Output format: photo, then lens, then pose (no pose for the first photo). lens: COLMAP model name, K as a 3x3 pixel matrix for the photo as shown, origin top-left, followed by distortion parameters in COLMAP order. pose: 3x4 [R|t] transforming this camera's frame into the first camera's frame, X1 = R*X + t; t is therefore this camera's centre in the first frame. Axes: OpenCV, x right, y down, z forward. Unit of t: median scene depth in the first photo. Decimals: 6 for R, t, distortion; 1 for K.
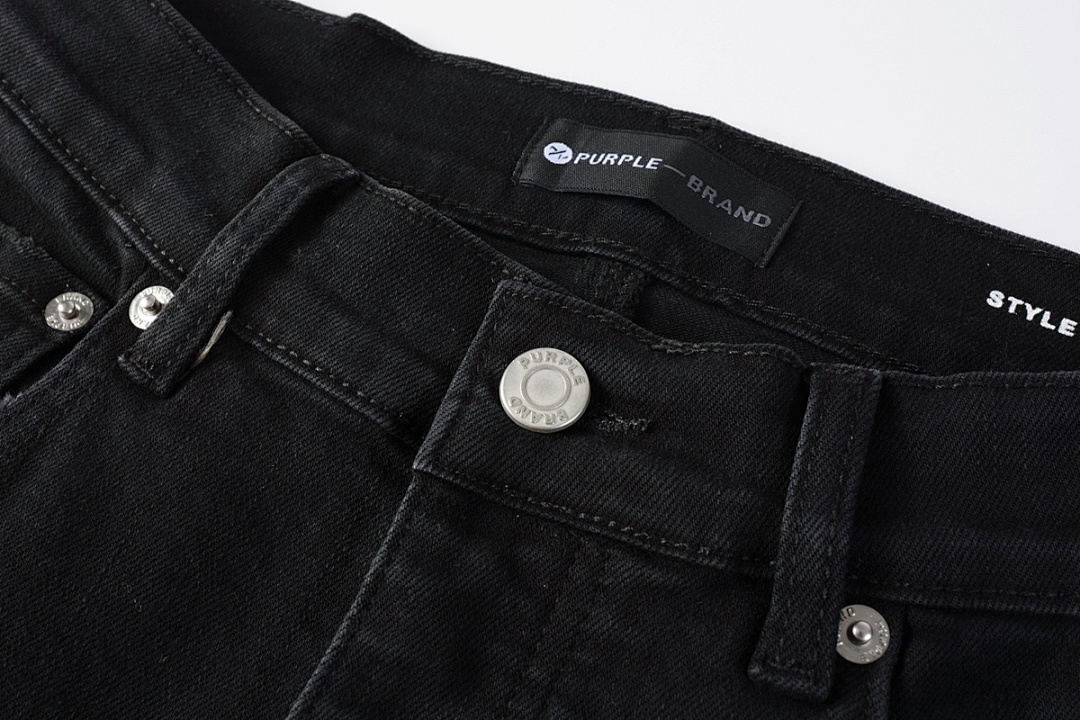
lens RADIAL K [[1231.3, 0, 540.0], [0, 1231.3, 360.0], [0, 0, 1]] dist [0.016797, 0.005451]
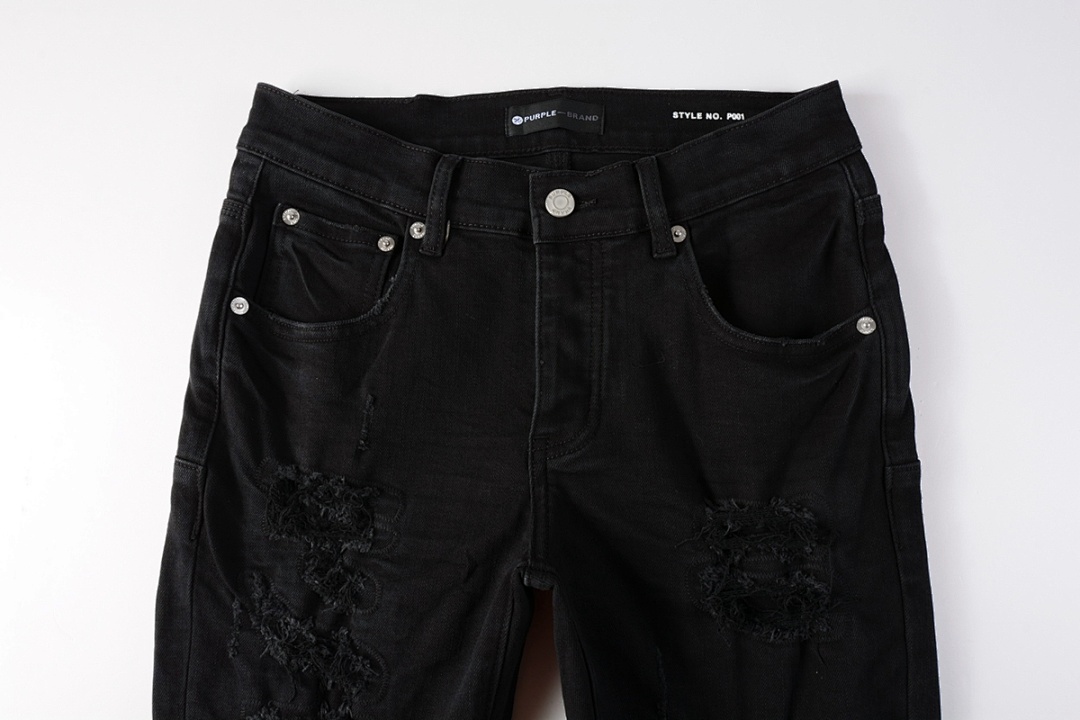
lens RADIAL K [[778.1, 0, 540.0], [0, 778.1, 360.0], [0, 0, 1]] dist [-0.009421, -0.000943]
pose [[0.899020, -0.423955, 0.109657, -0.399064], [0.375000, 0.874657, 0.307165, -0.236679], [-0.226136, -0.235026, 0.945318, -0.881560]]
